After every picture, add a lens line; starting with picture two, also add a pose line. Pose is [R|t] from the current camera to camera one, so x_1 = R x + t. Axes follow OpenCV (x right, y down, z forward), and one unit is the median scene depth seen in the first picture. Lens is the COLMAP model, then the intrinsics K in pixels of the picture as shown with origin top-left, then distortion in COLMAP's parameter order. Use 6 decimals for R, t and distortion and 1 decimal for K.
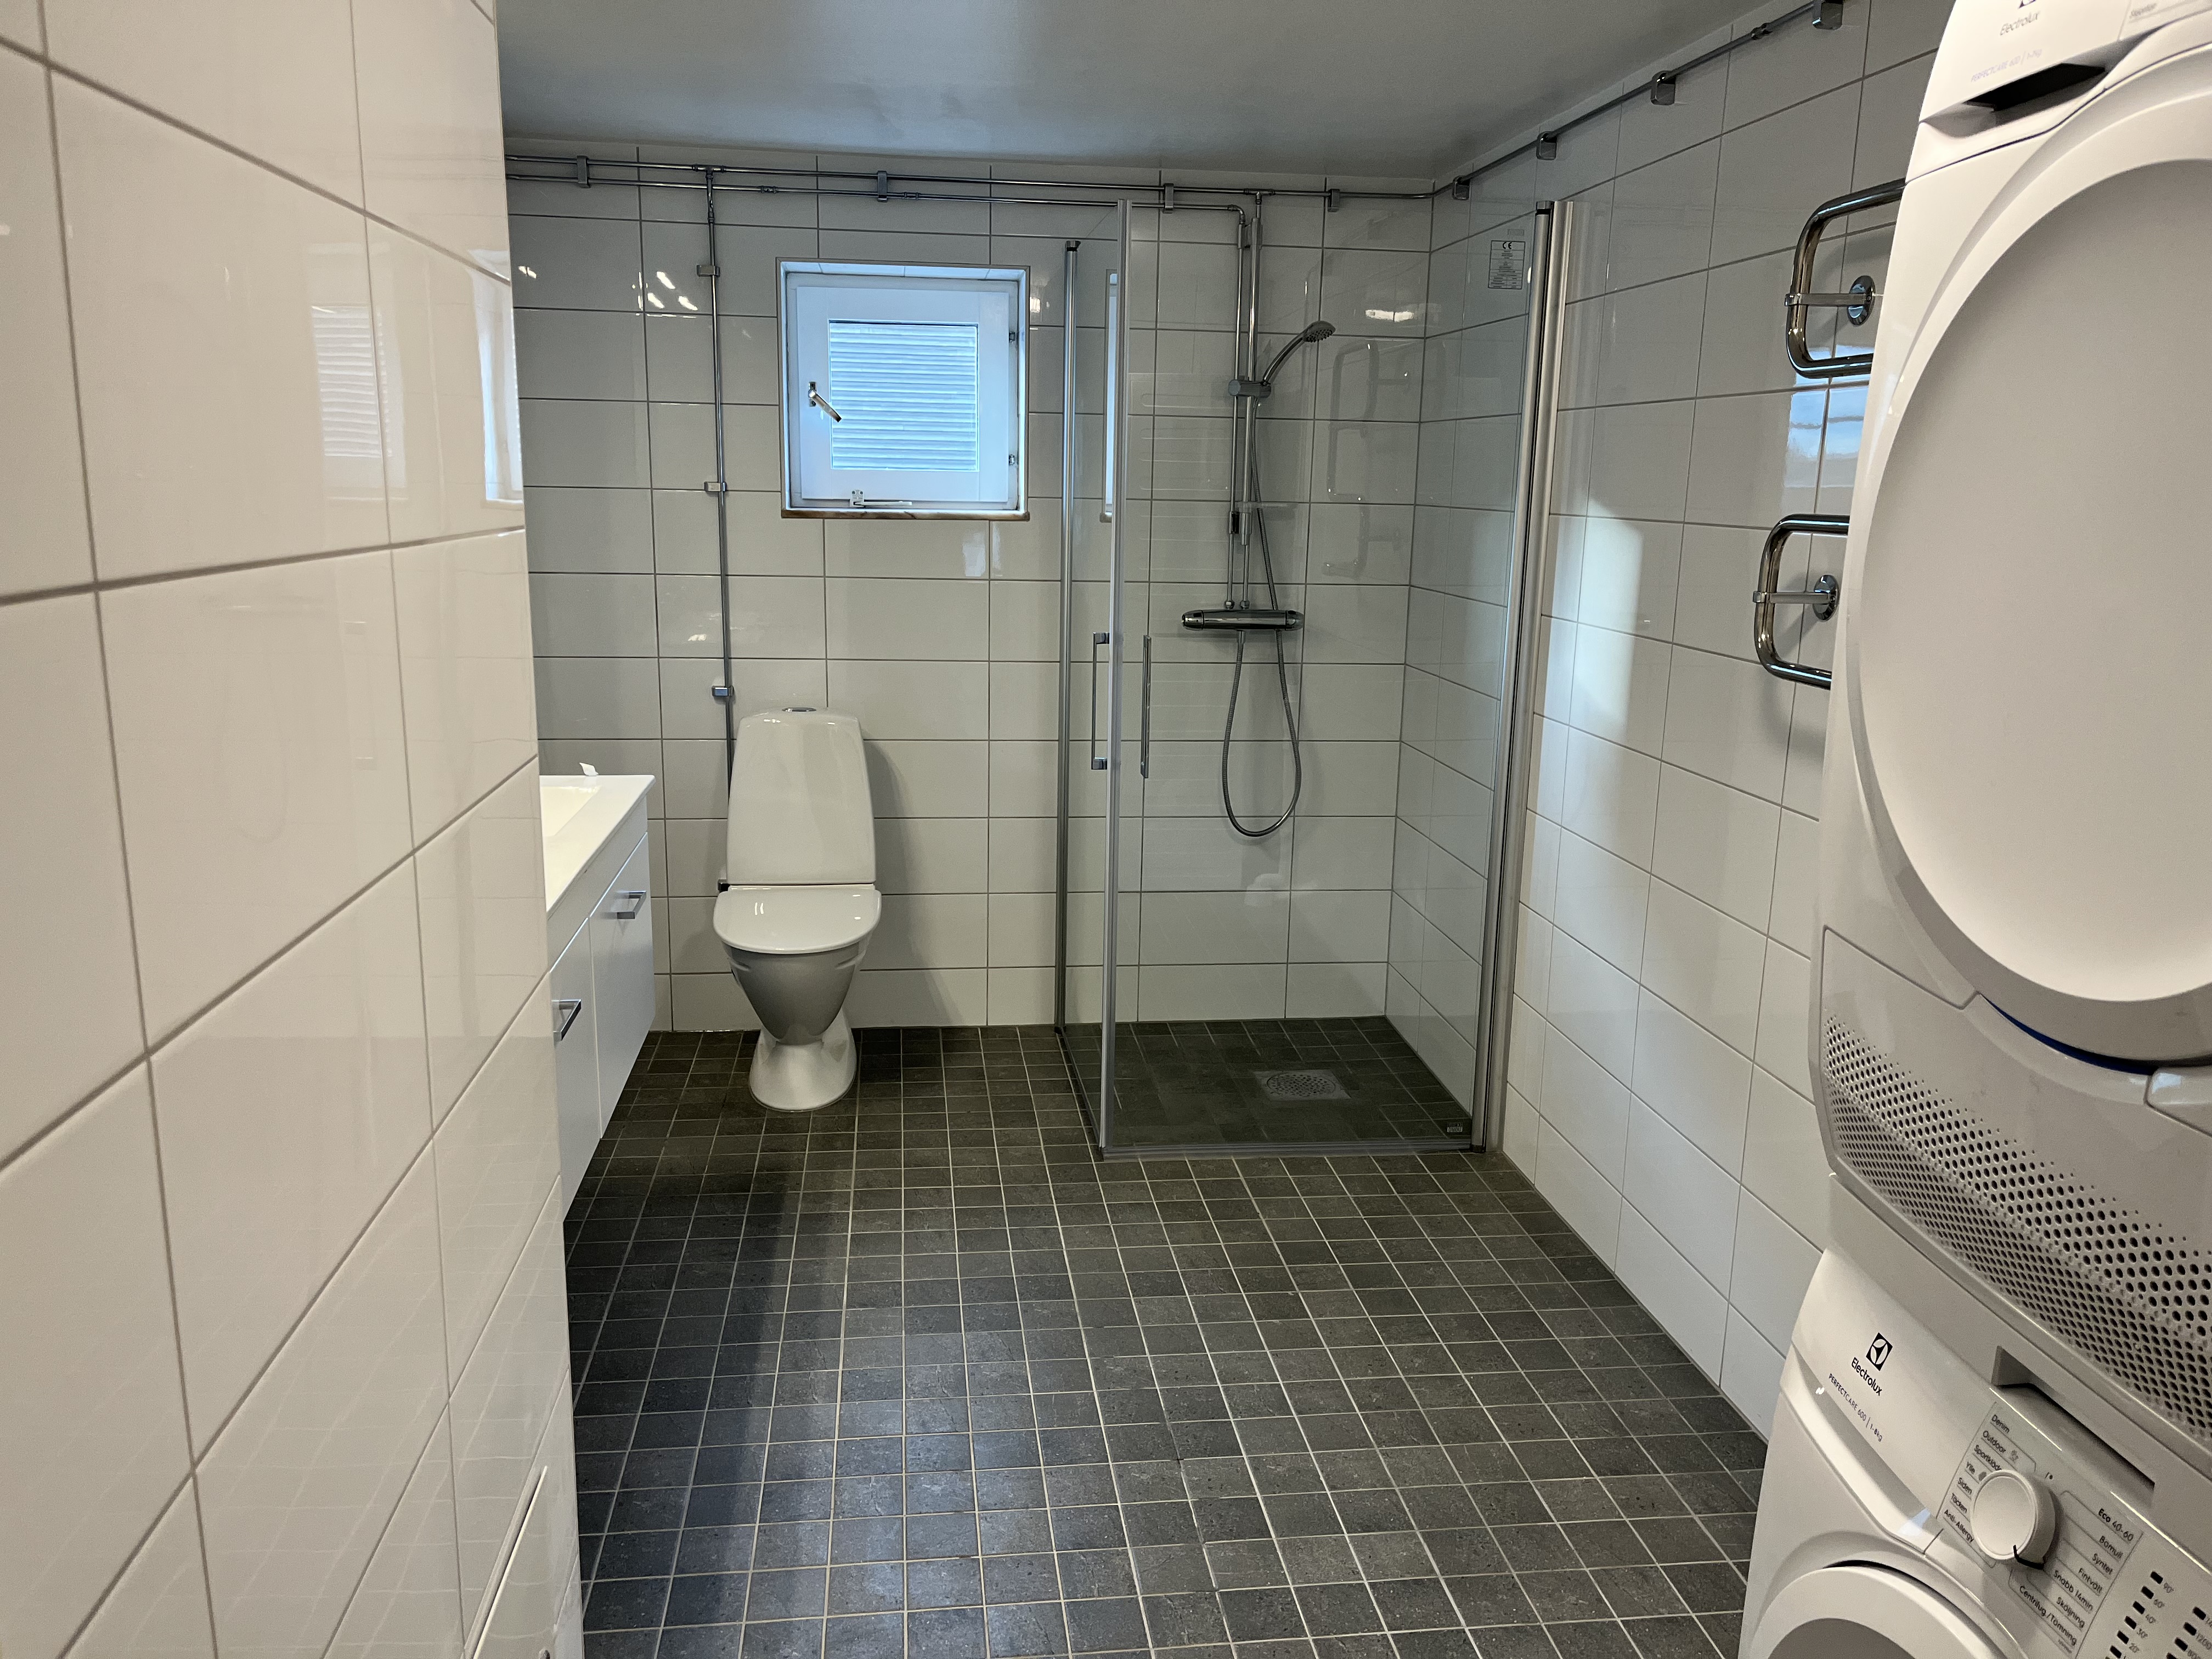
lens RADIAL K [[1713.2, 0, 1102.8], [0, 1713.2, 817.0], [0, 0, 1]] dist [0.087963, -0.093580]
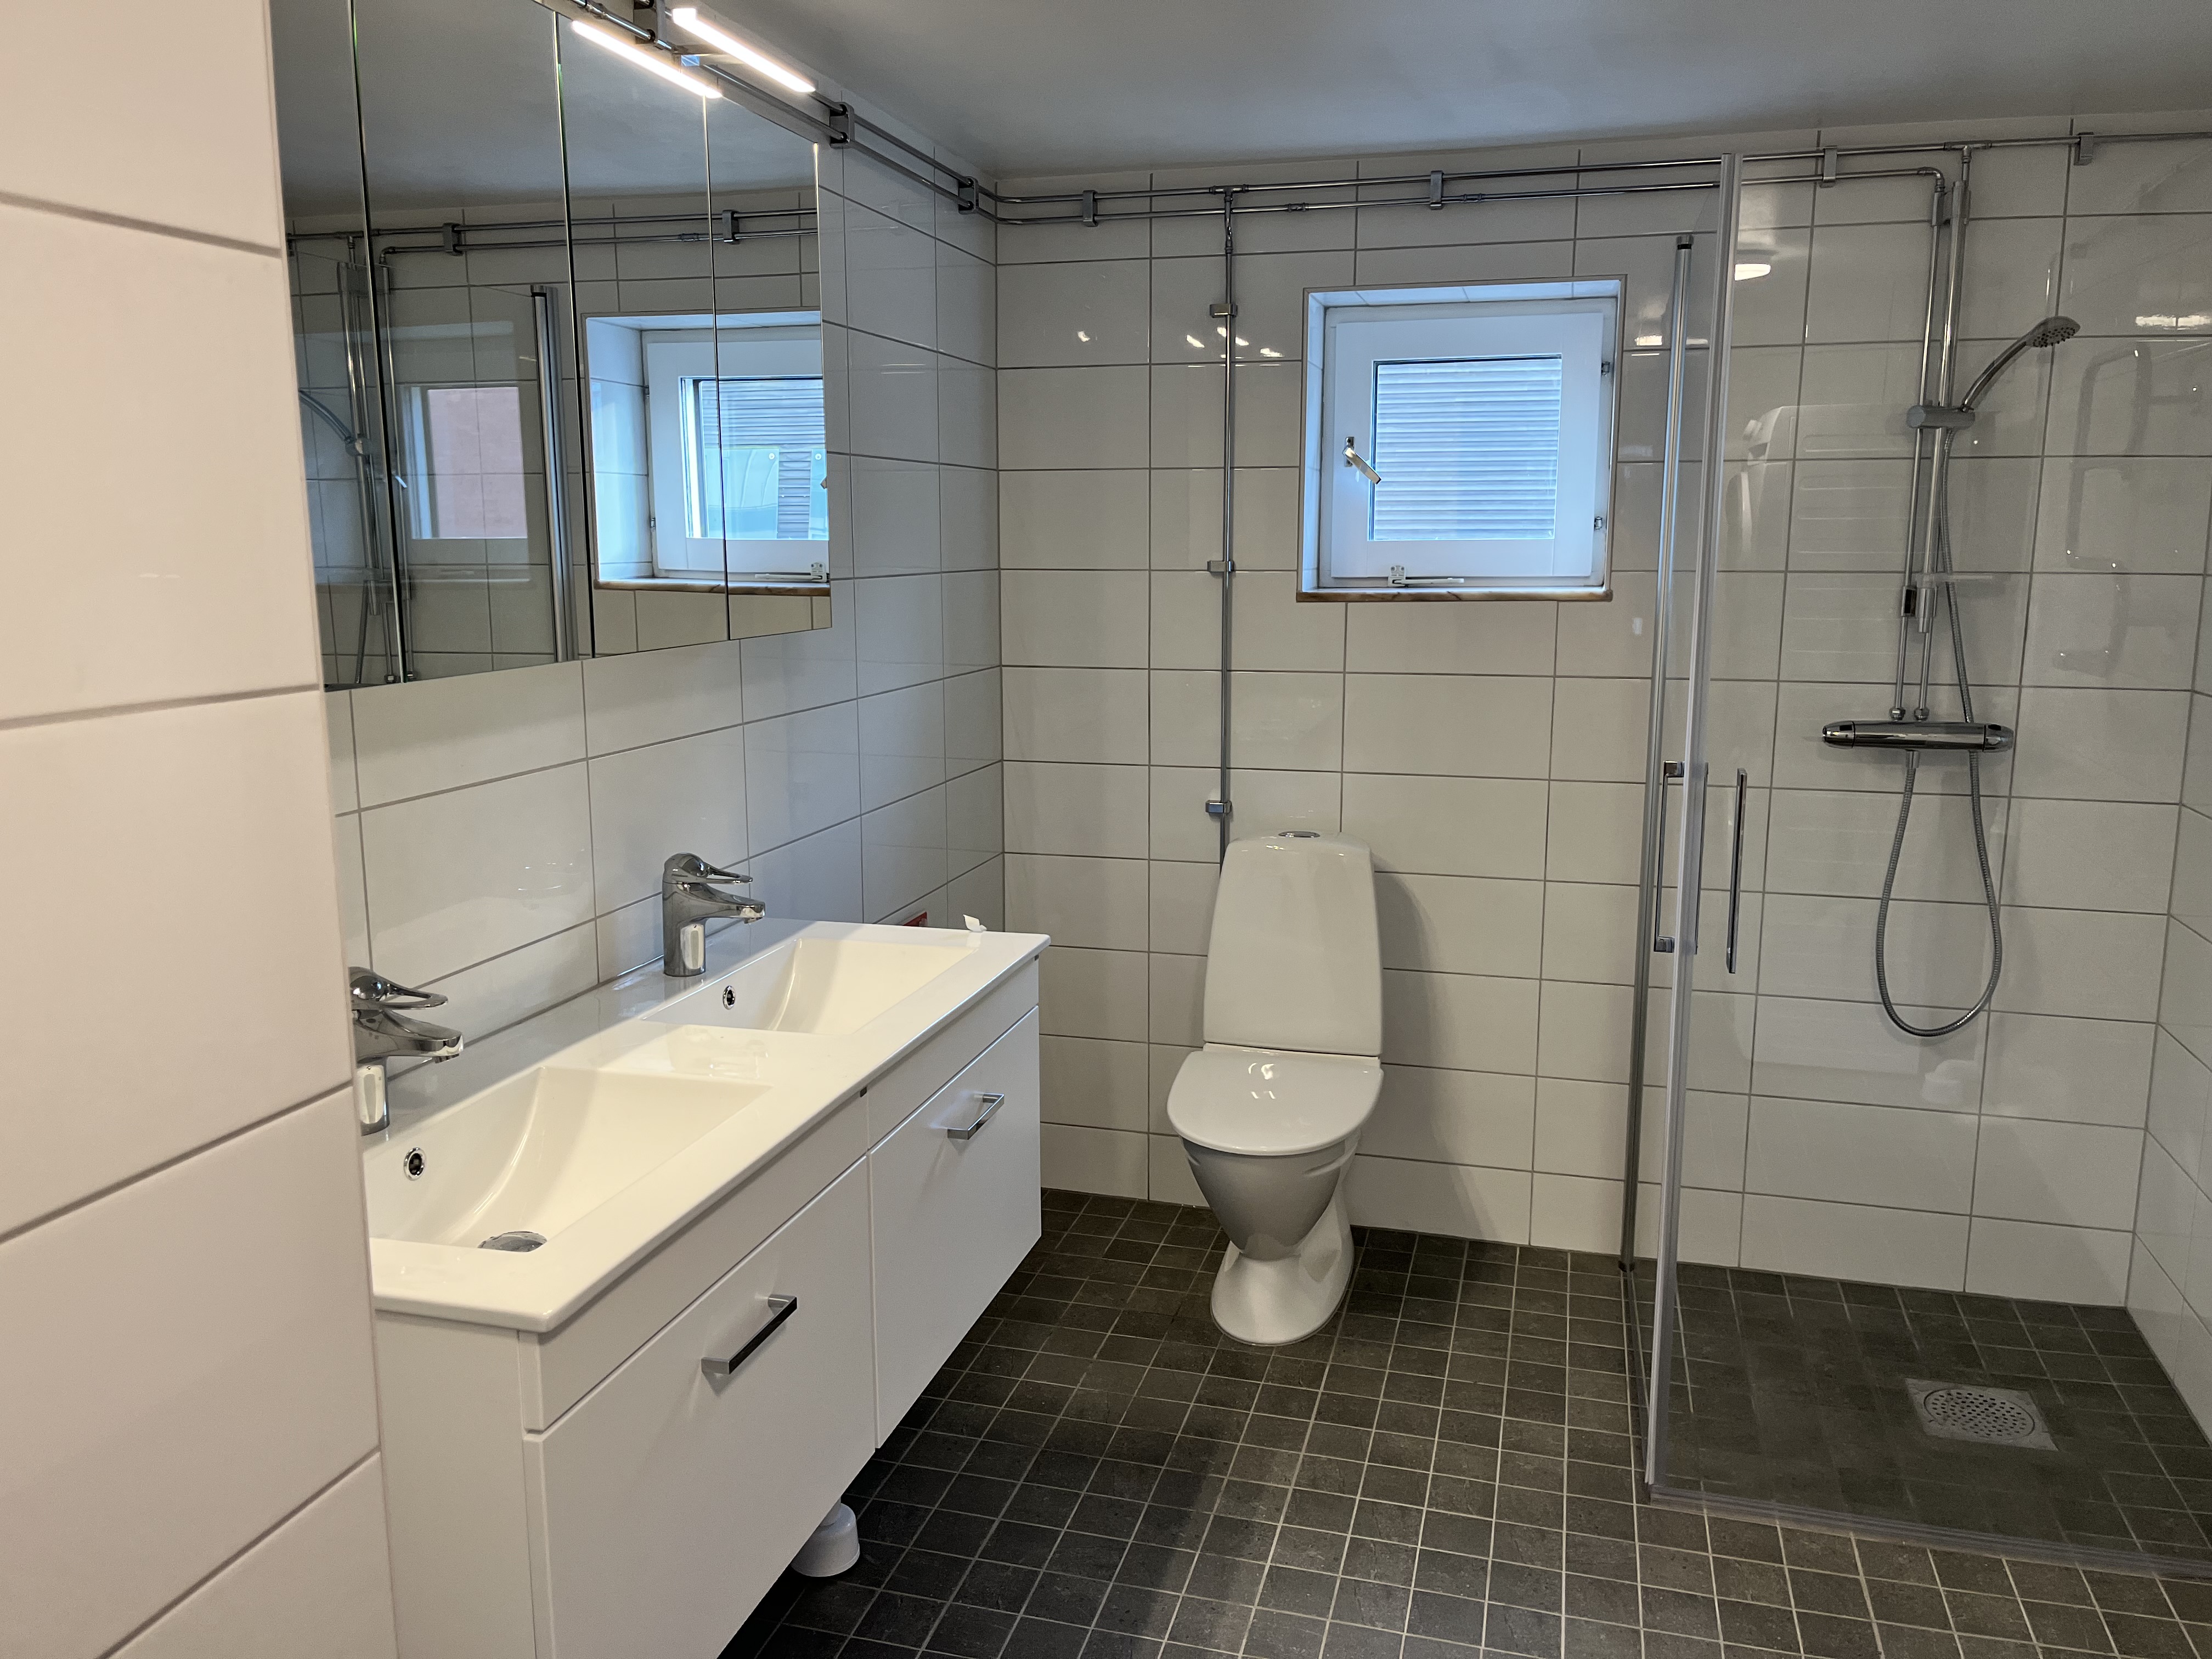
lens RADIAL K [[1713.2, 0, 1102.8], [0, 1713.2, 817.0], [0, 0, 1]] dist [0.087963, -0.093580]
pose [[0.926306, 0.043423, -0.374262, 0.040769], [-0.057064, 0.998046, -0.025438, -0.043751], [0.372426, 0.044921, 0.926974, 0.203890]]
